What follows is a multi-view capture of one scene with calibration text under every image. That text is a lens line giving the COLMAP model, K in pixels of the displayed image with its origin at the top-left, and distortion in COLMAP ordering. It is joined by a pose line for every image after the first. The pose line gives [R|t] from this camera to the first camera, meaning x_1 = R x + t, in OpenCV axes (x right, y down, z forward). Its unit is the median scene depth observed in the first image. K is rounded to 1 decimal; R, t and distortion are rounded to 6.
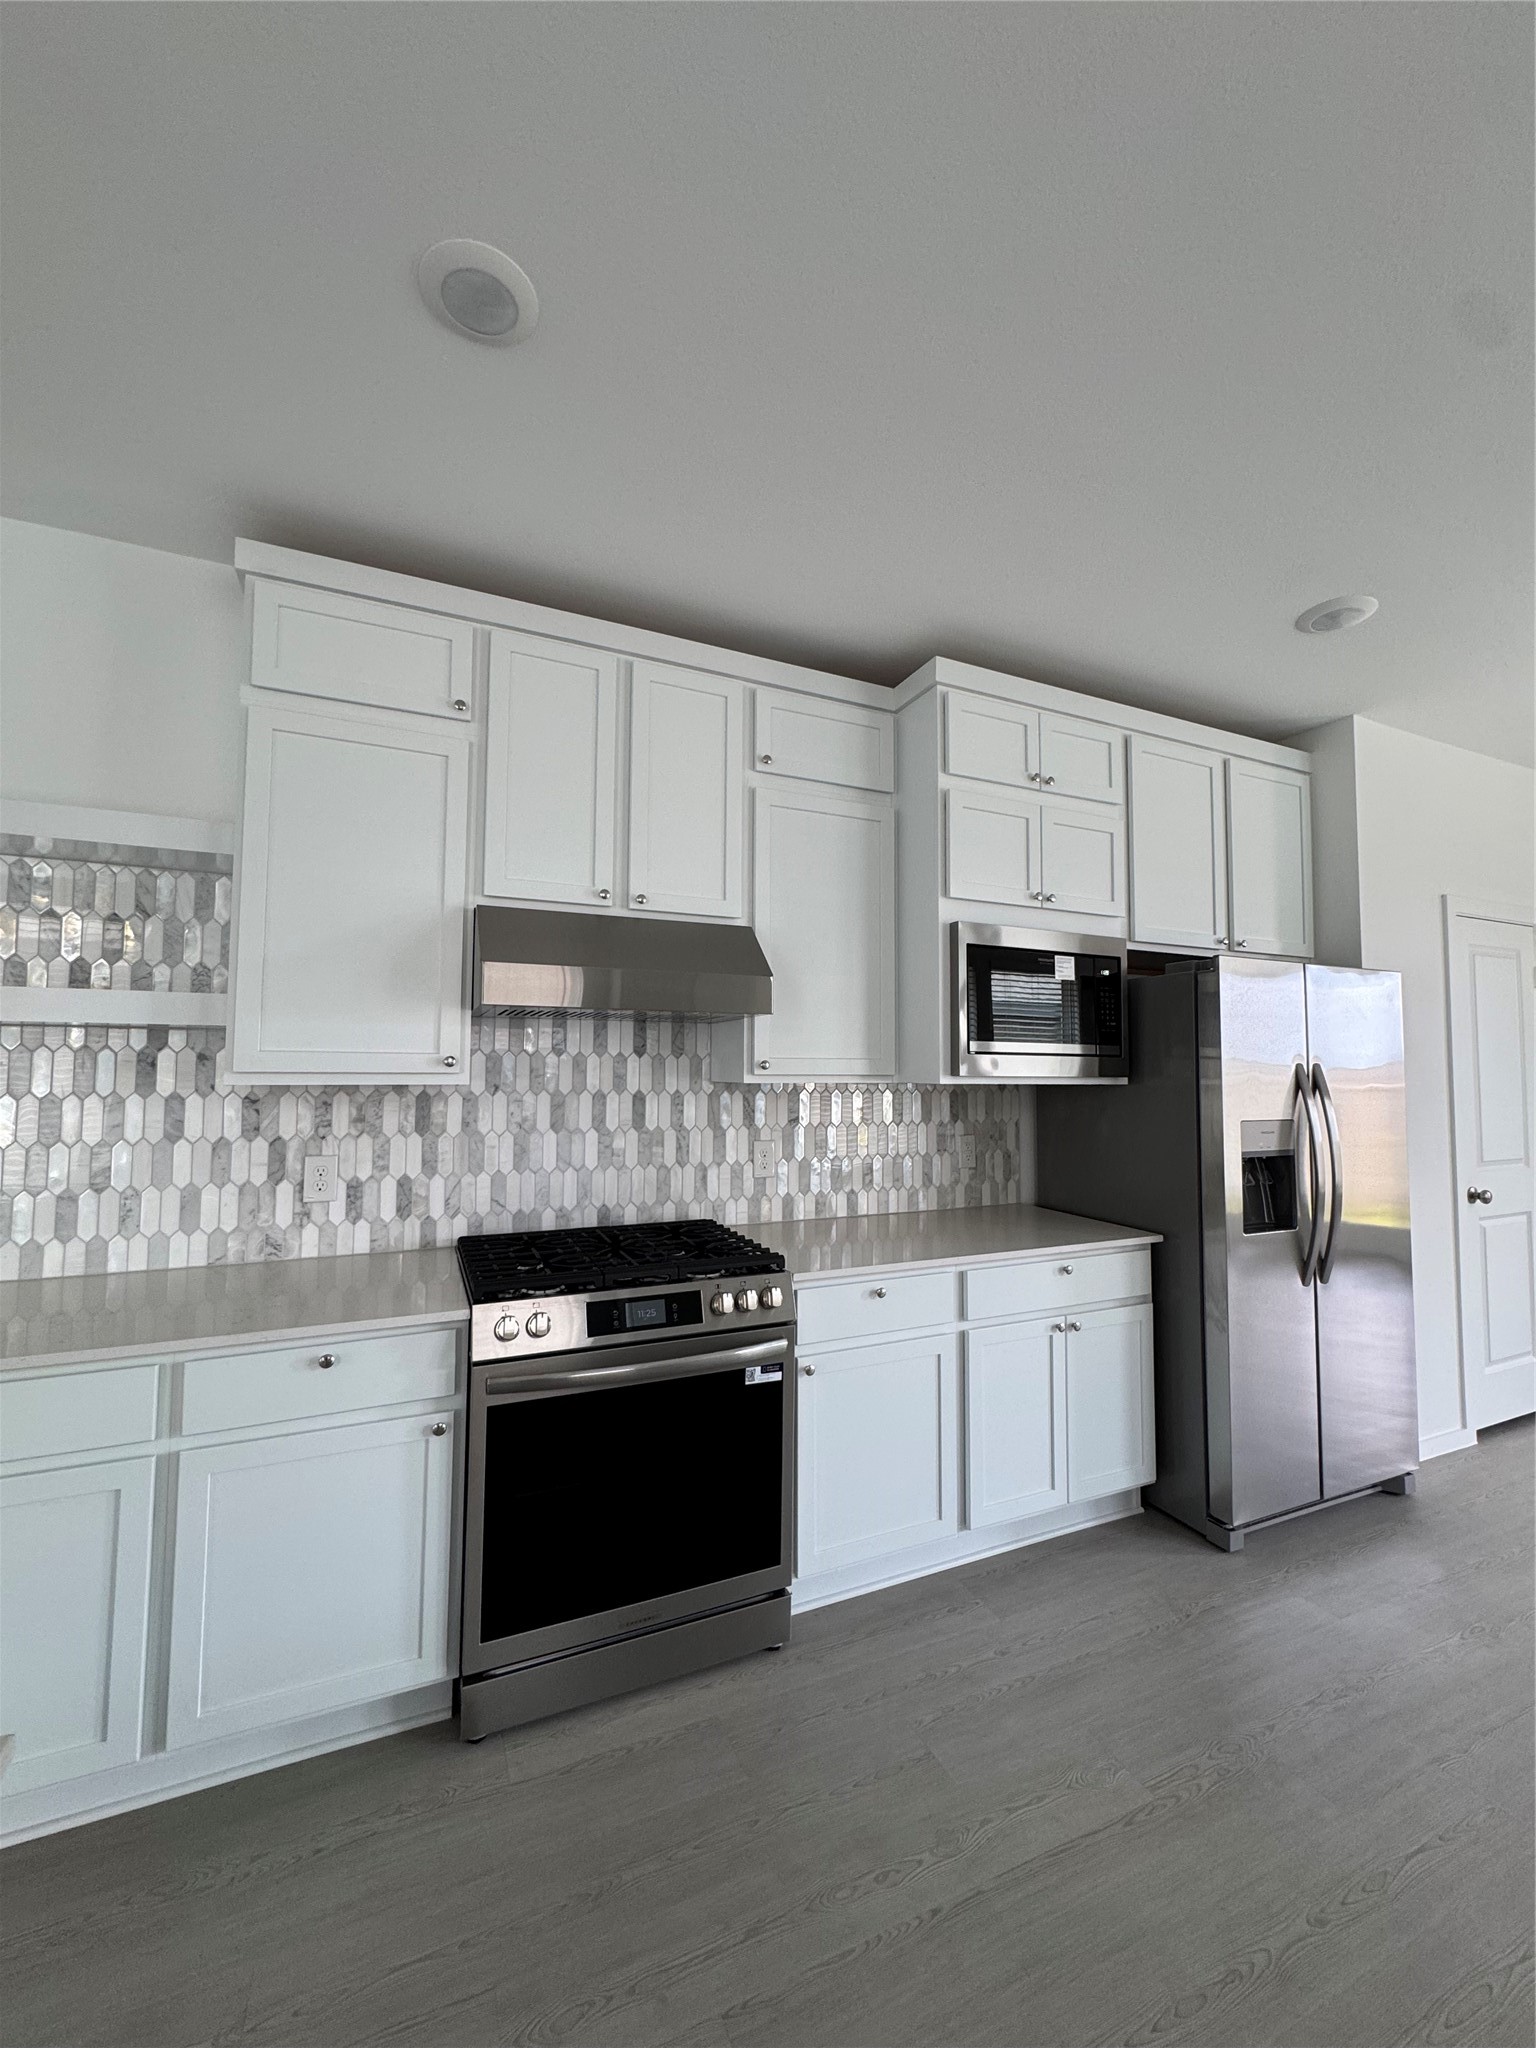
lens RADIAL K [[815.3, 0, 769.5], [0, 815.3, 1024.9], [0, 0, 1]] dist [-0.000418, 0.000050]
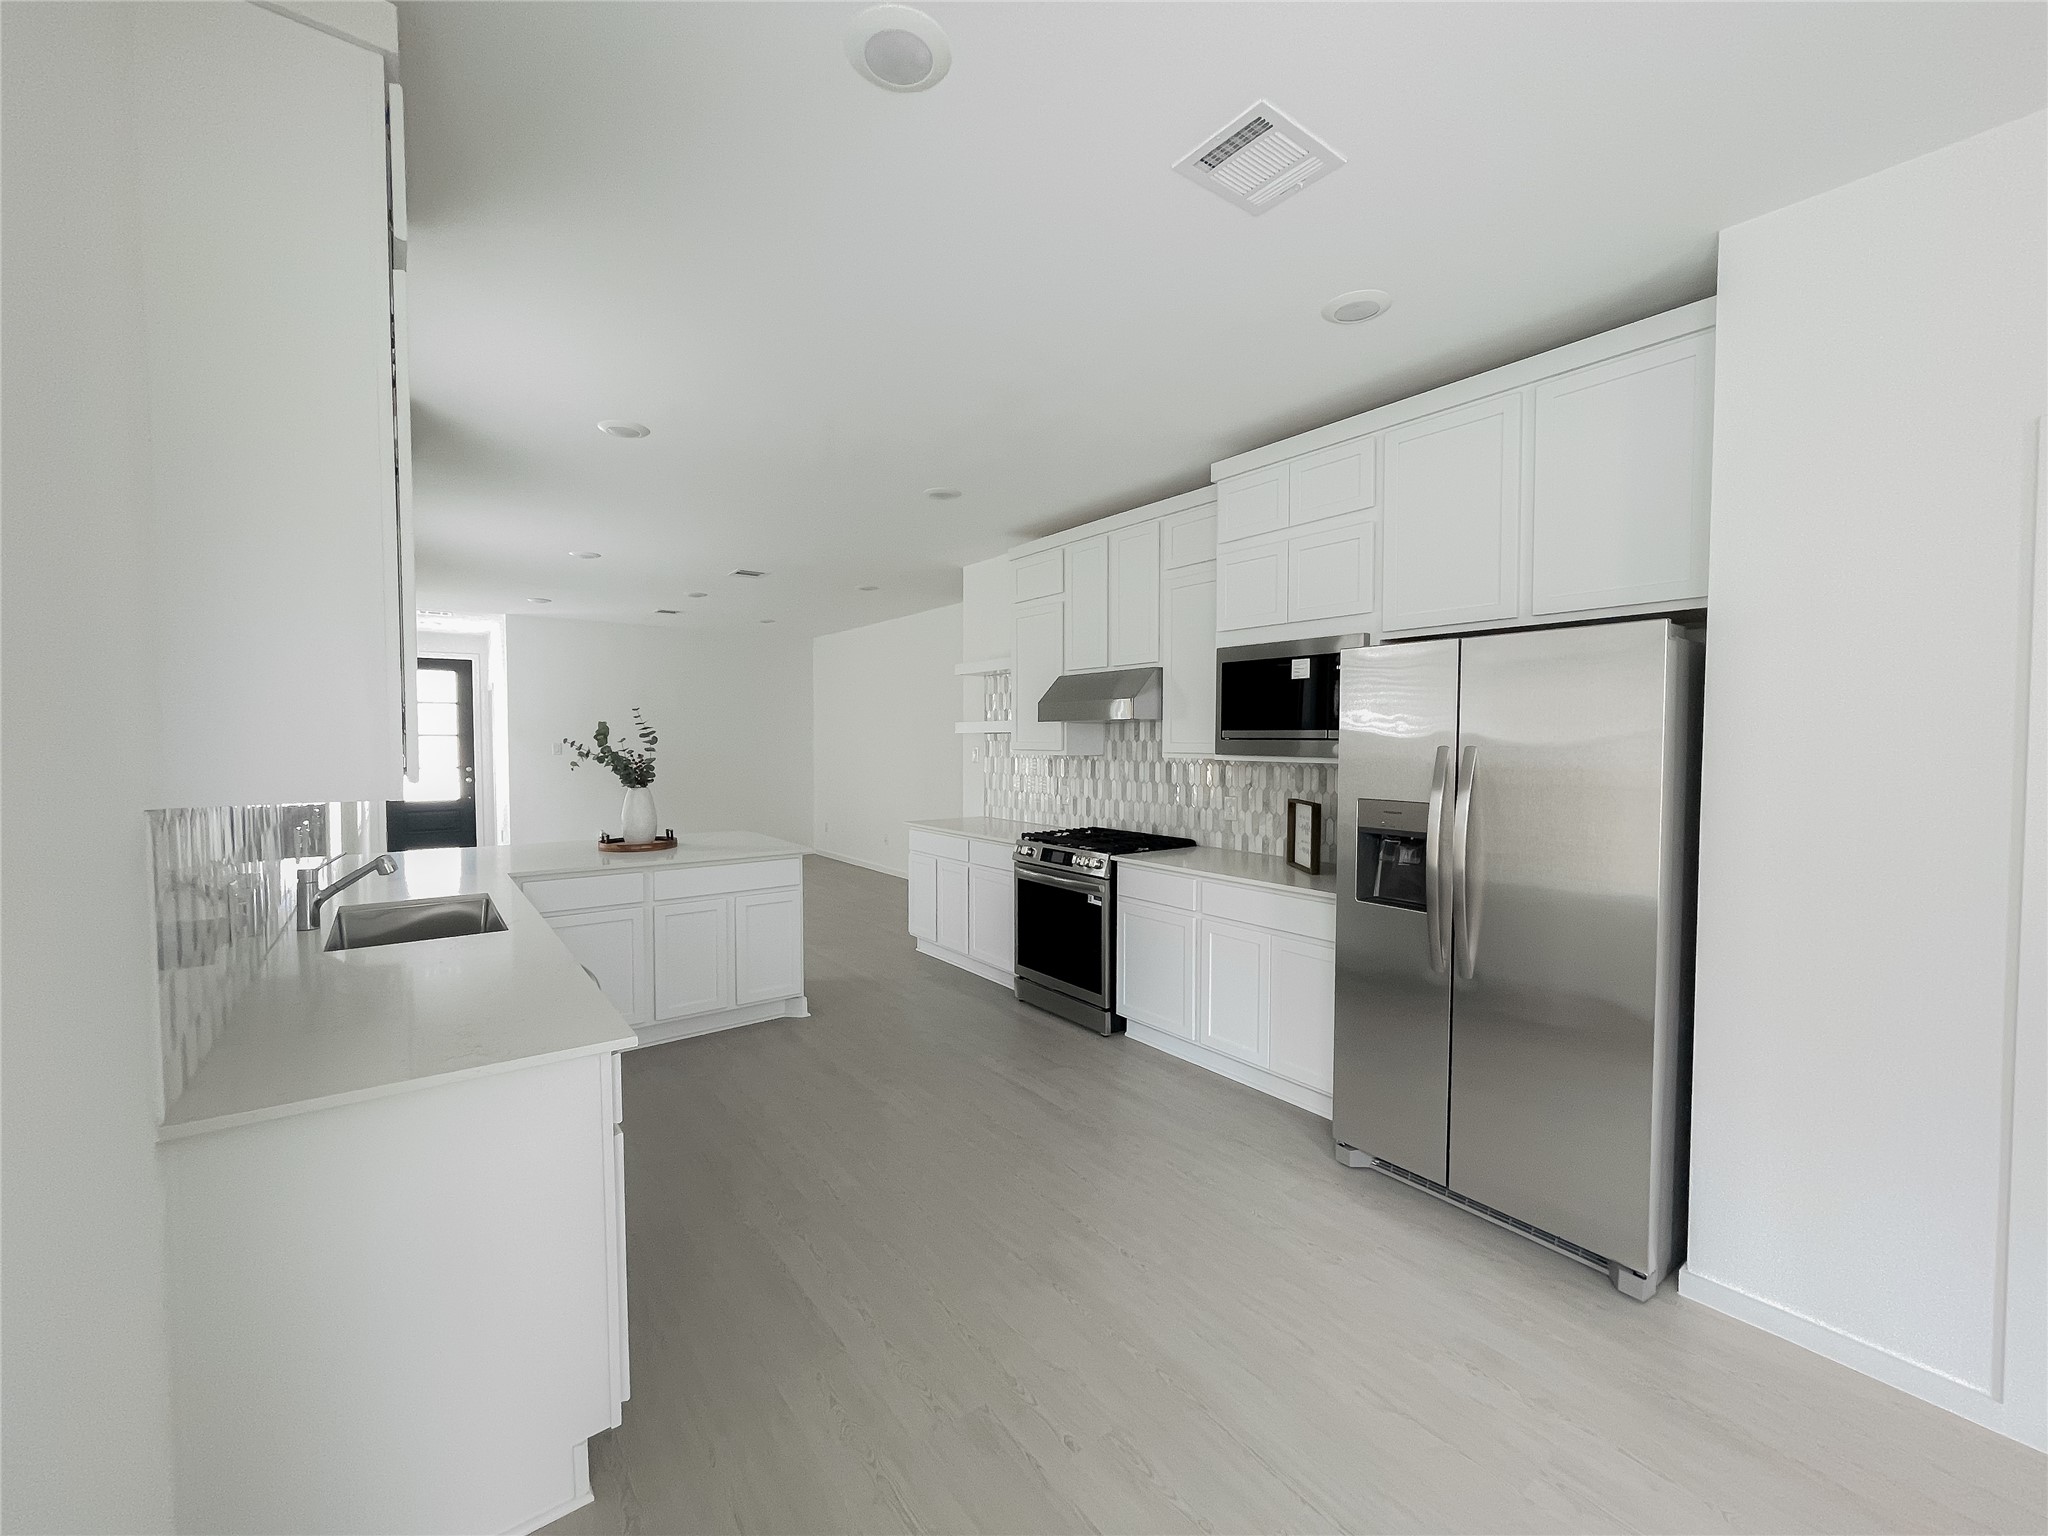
lens RADIAL K [[834.3, 0, 1027.5], [0, 834.3, 772.3], [0, 0, 1]] dist [-0.000218, -0.000095]
pose [[0.221504, 0.033179, -0.974595, 1.612295], [0.055743, 0.997356, 0.046623, 0.004406], [0.973565, -0.064654, 0.219069, 0.333635]]
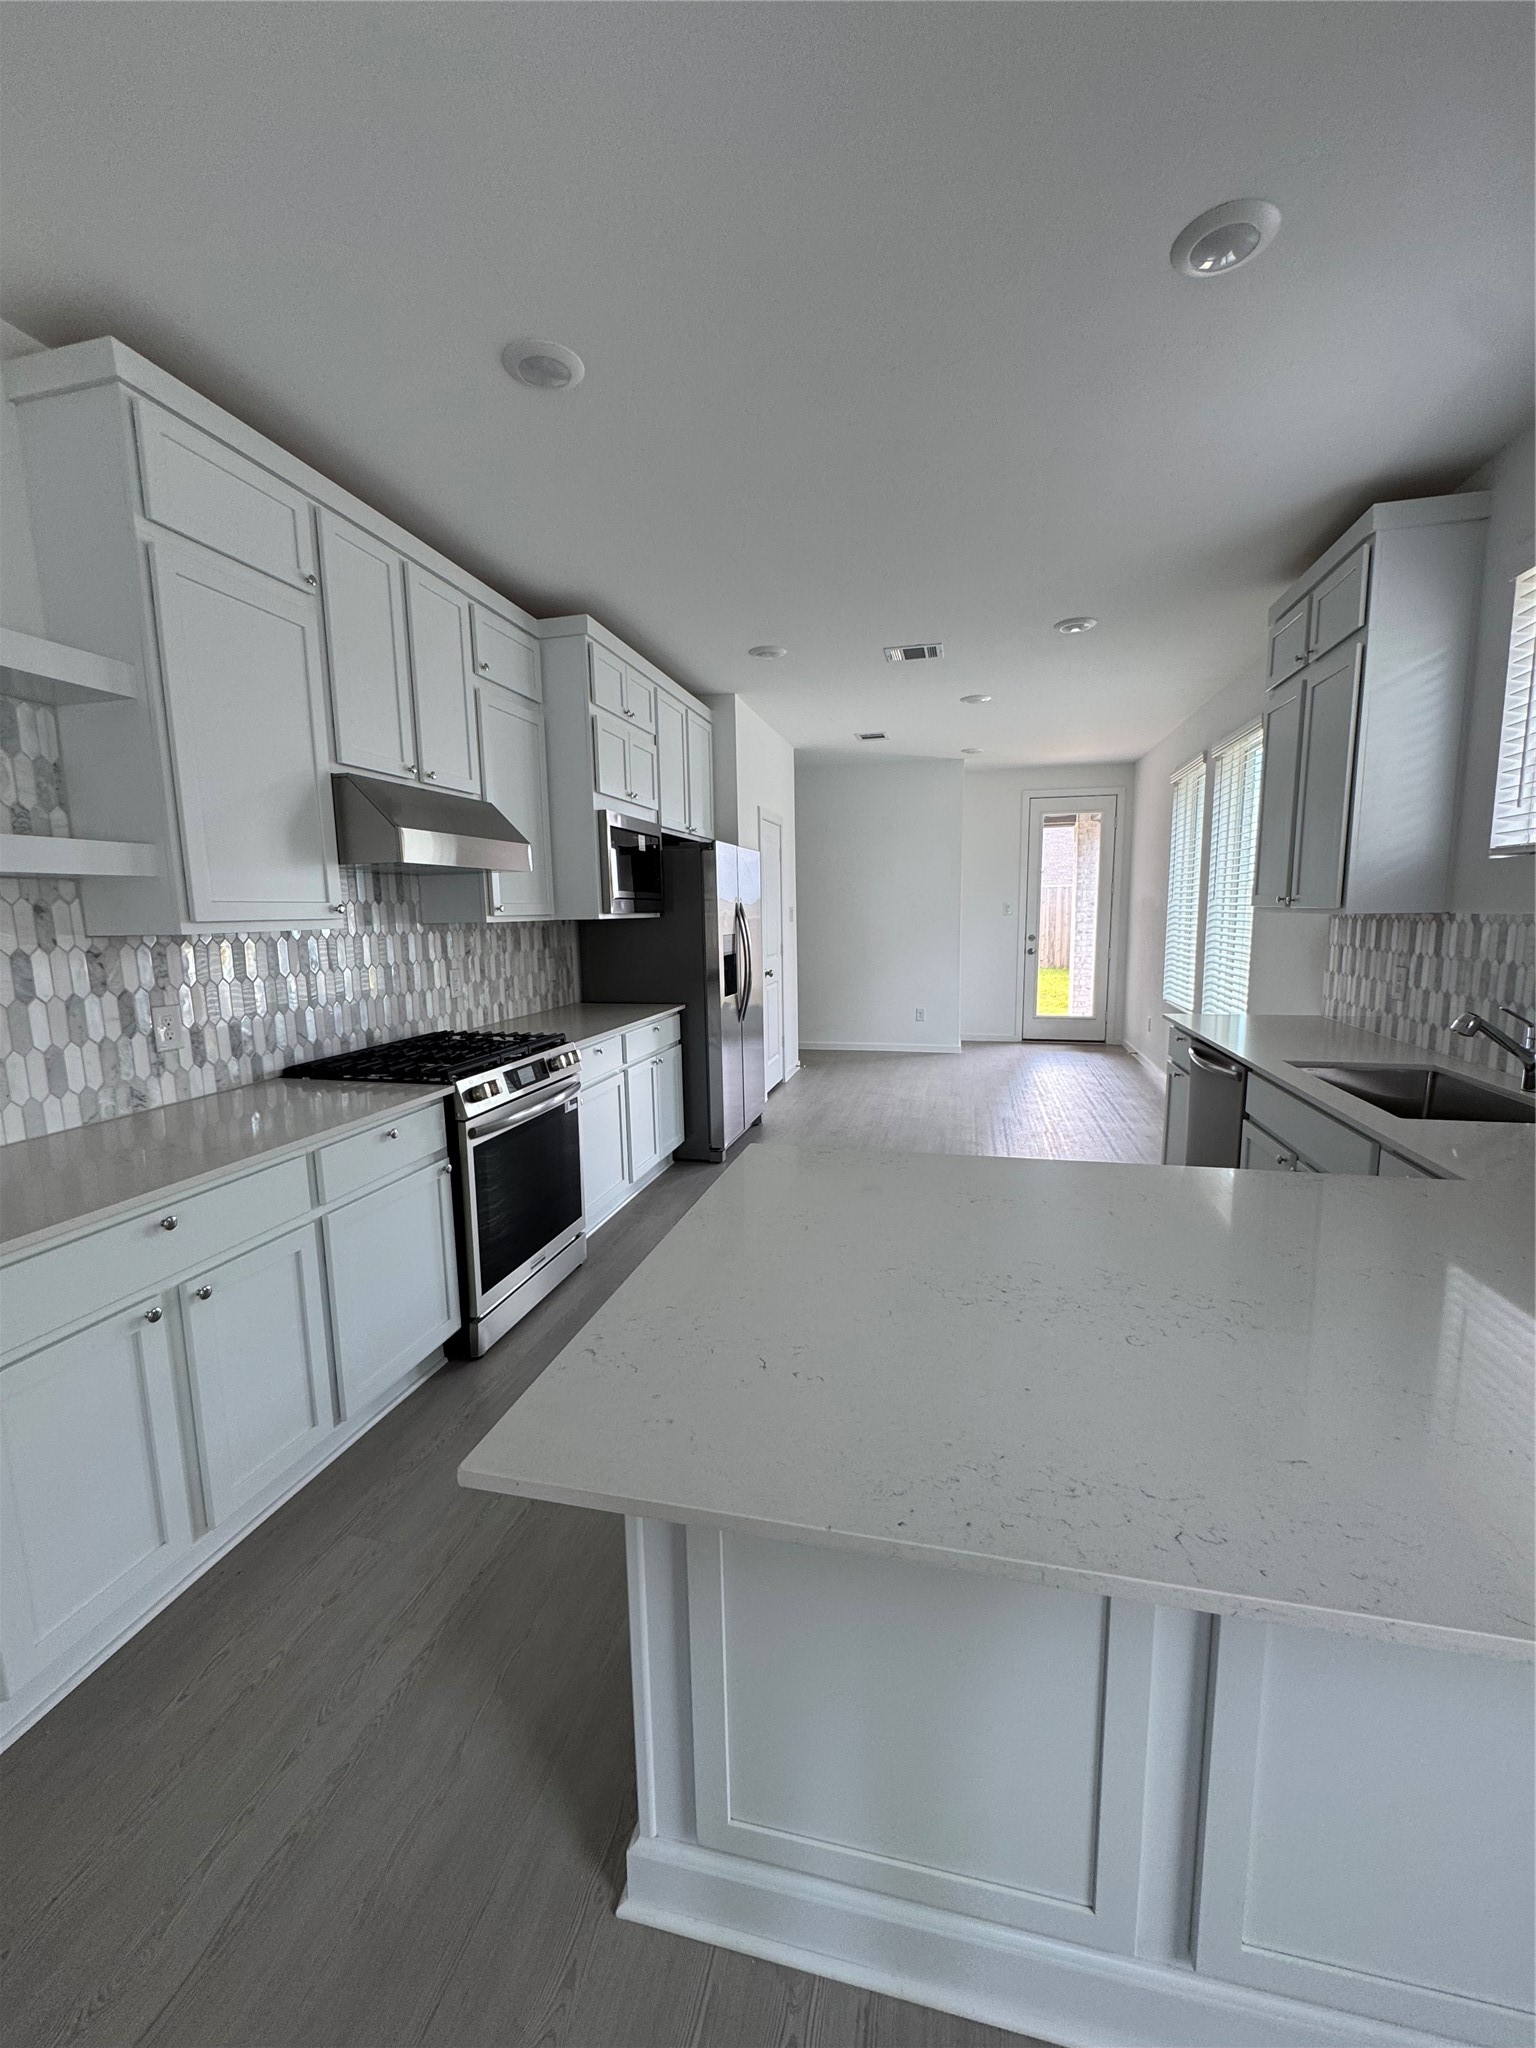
lens RADIAL K [[815.3, 0, 774.8], [0, 815.3, 1017.8], [0, 0, 1]] dist [-0.000418, 0.000050]
pose [[0.606745, -0.122208, 0.785446, -0.808151], [-0.022463, 0.985081, 0.170622, -0.013195], [-0.794579, -0.121167, 0.594947, -0.187703]]
